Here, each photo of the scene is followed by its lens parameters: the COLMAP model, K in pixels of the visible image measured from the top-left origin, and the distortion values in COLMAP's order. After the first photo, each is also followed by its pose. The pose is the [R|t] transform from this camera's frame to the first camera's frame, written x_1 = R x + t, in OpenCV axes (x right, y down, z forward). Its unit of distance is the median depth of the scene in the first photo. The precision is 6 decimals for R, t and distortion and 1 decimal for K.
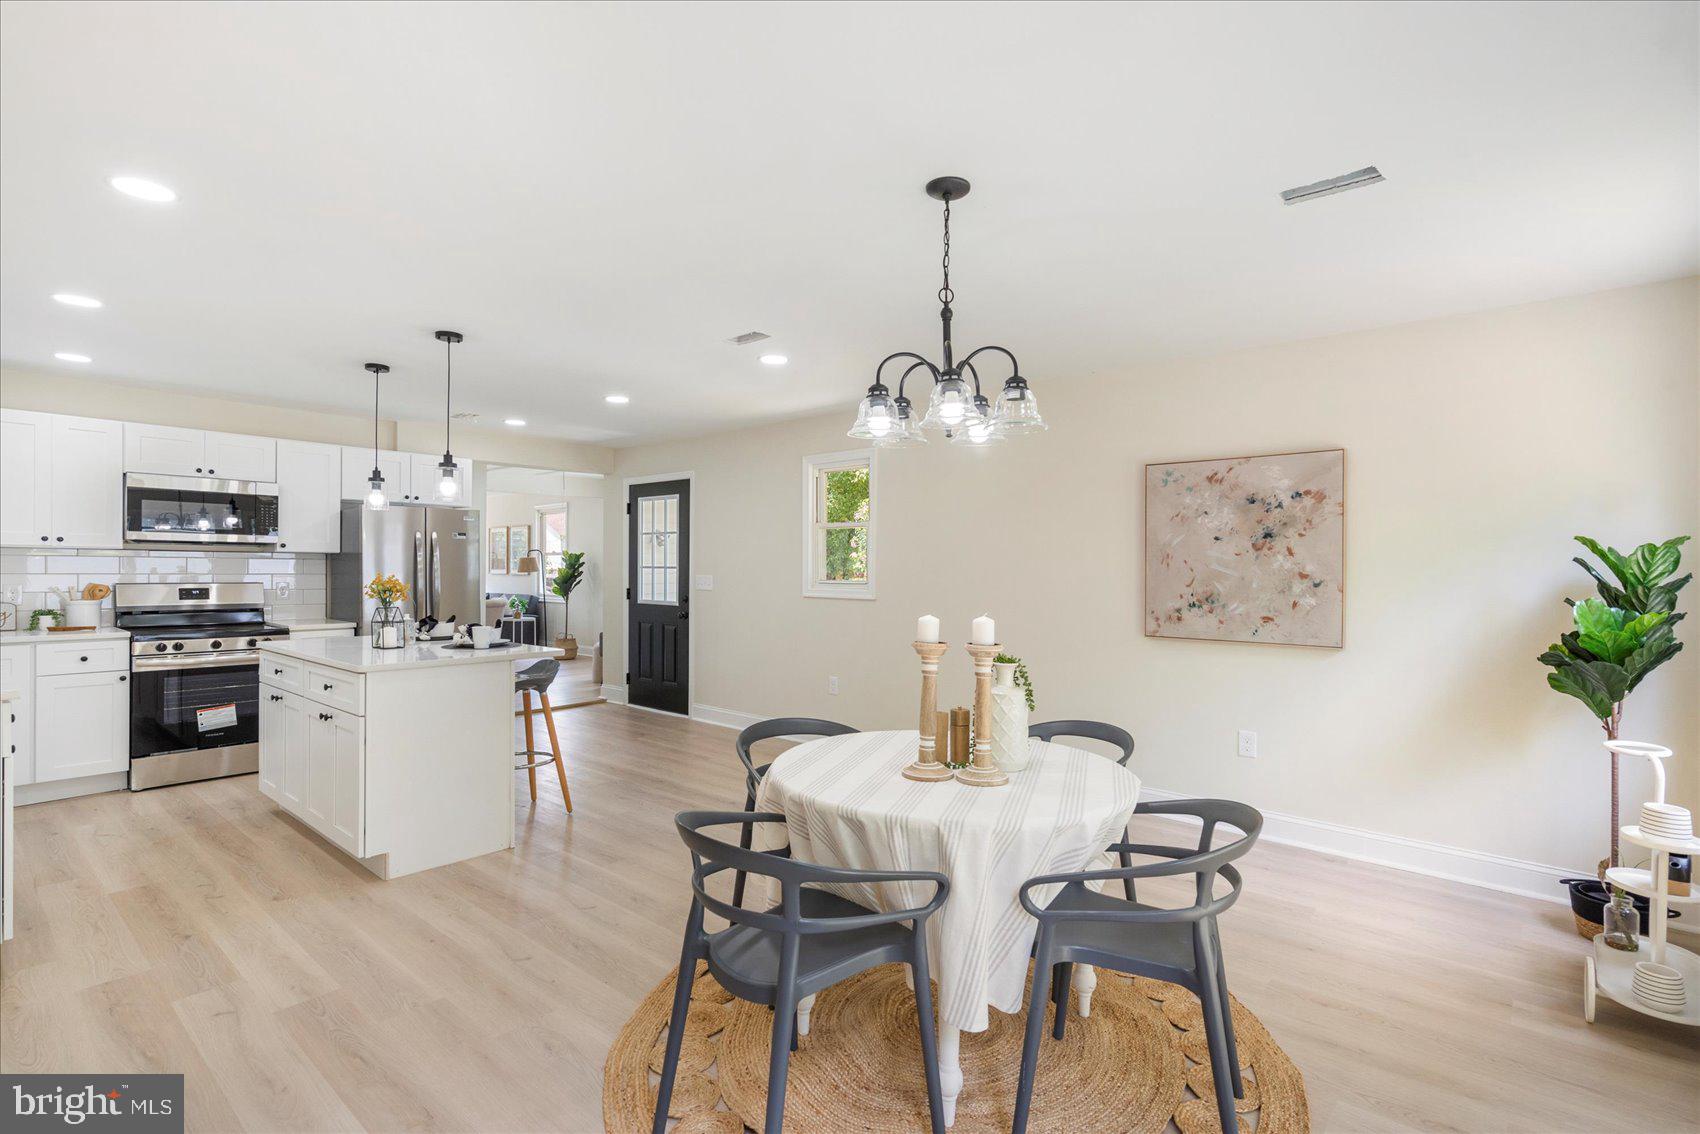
lens RADIAL K [[825.5, 0, 850.0], [0, 825.5, 567.0], [0, 0, 1]] dist [0.016242, 0.000151]
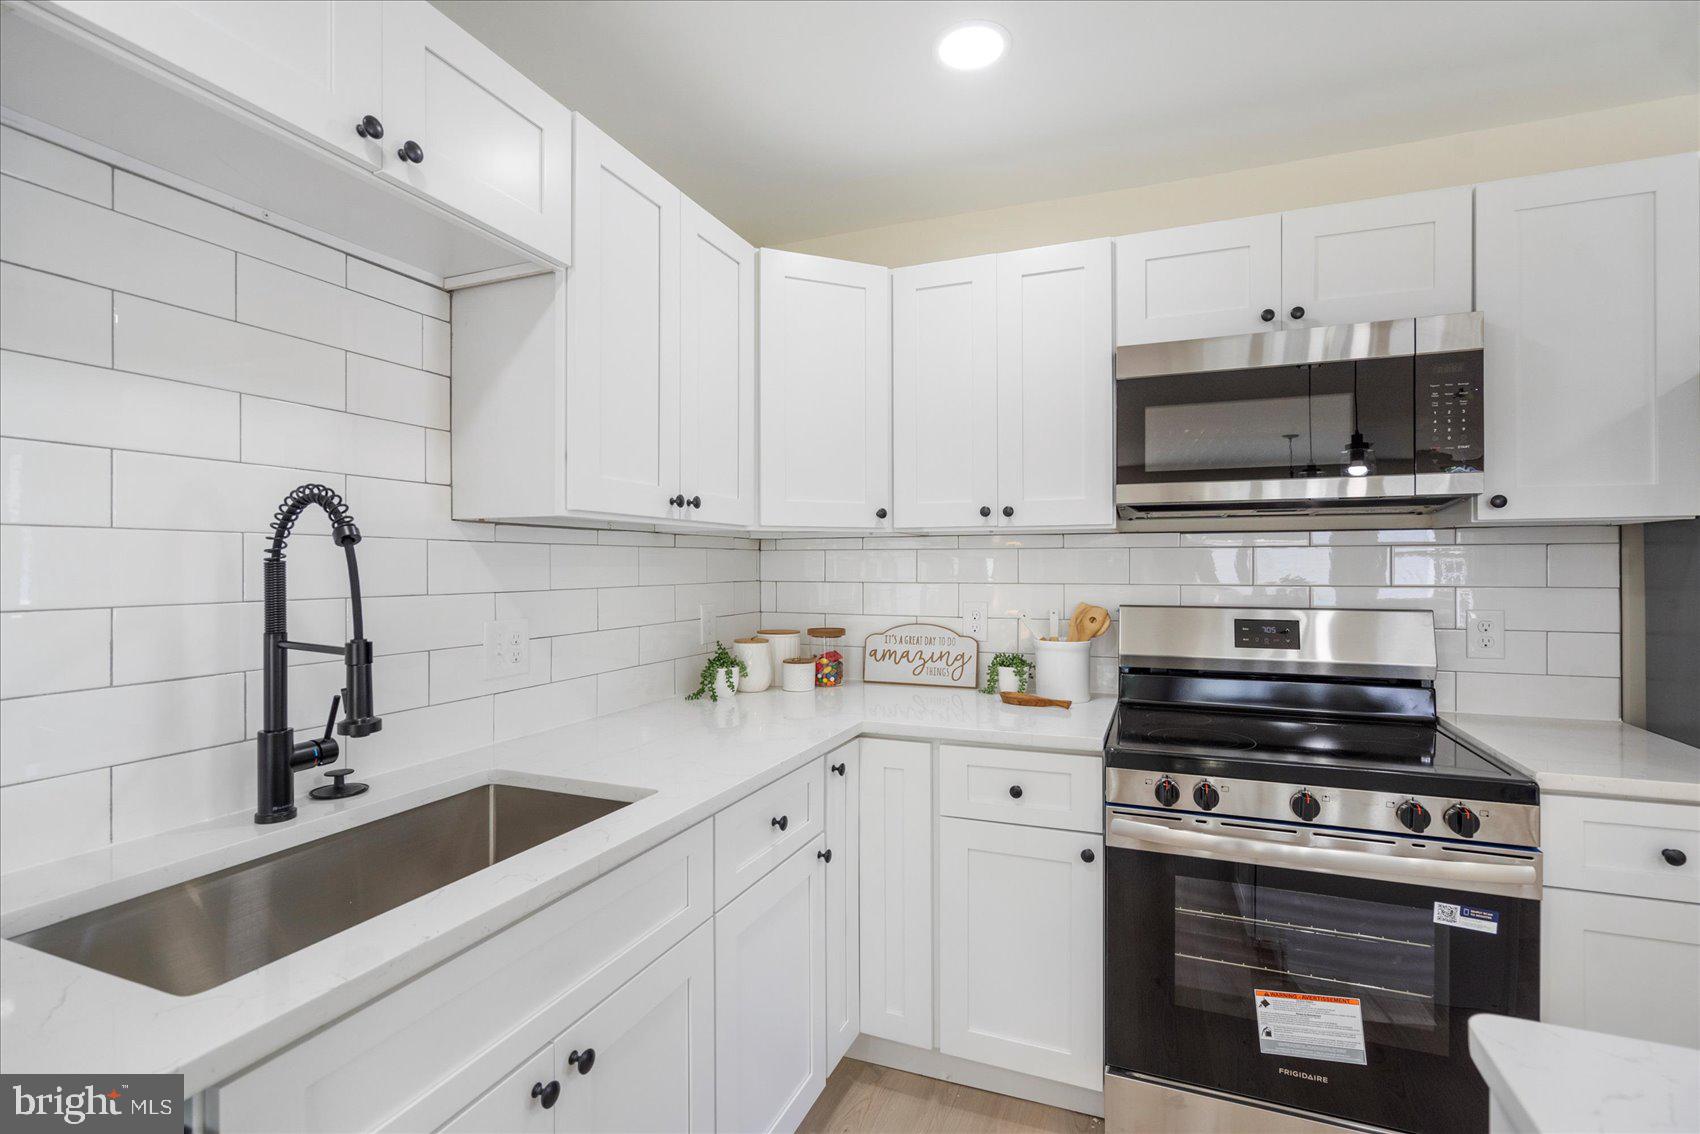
lens RADIAL K [[782.0, 0, 850.0], [0, 782.0, 567.0], [0, 0, 1]] dist [-0.003217, -0.000368]
pose [[0.341412, -0.006100, -0.939894, -0.532742], [0.005103, 0.999976, -0.004636, -0.000384], [0.939900, -0.003214, 0.341435, 0.728202]]
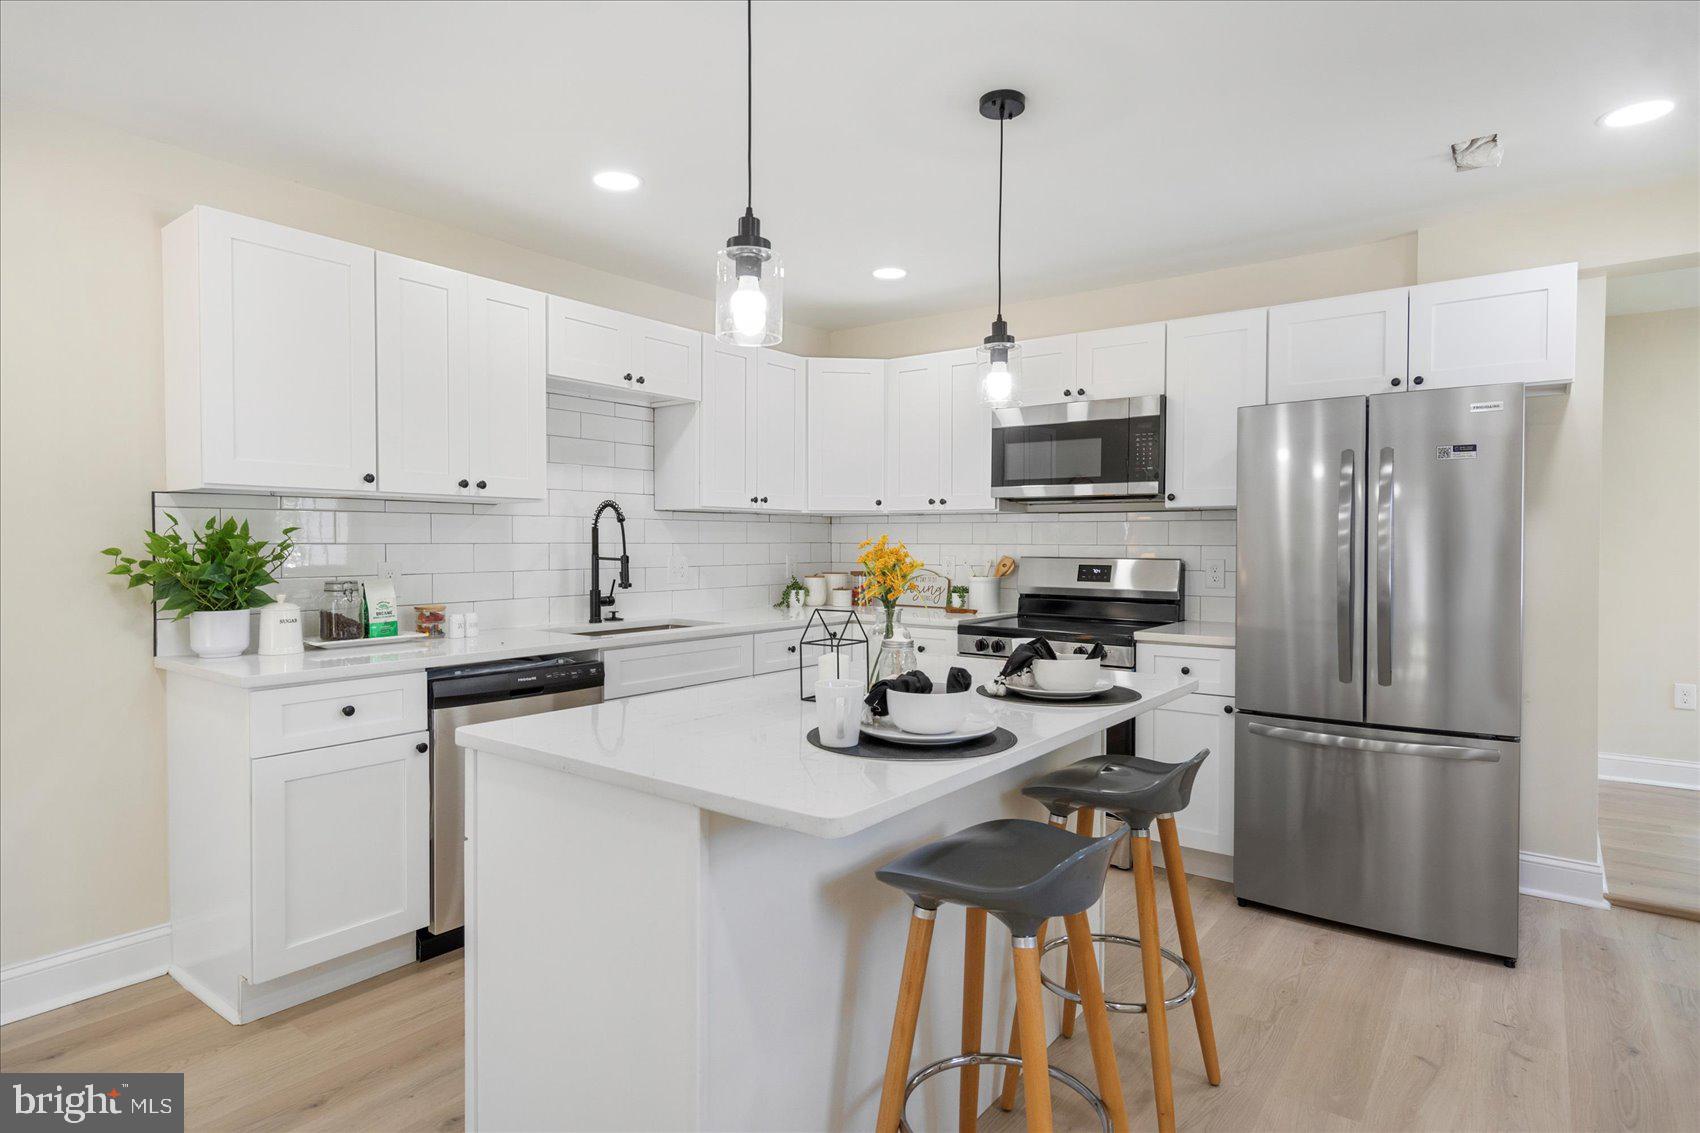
lens RADIAL K [[942.3, 0, 850.0], [0, 942.3, 566.5], [0, 0, 1]] dist [0.001115, 0.000118]
pose [[0.080654, 0.019800, -0.996545, -0.020513], [-0.001602, 0.999804, 0.019735, 0.012155], [0.996741, 0.000005, 0.080670, 0.792156]]
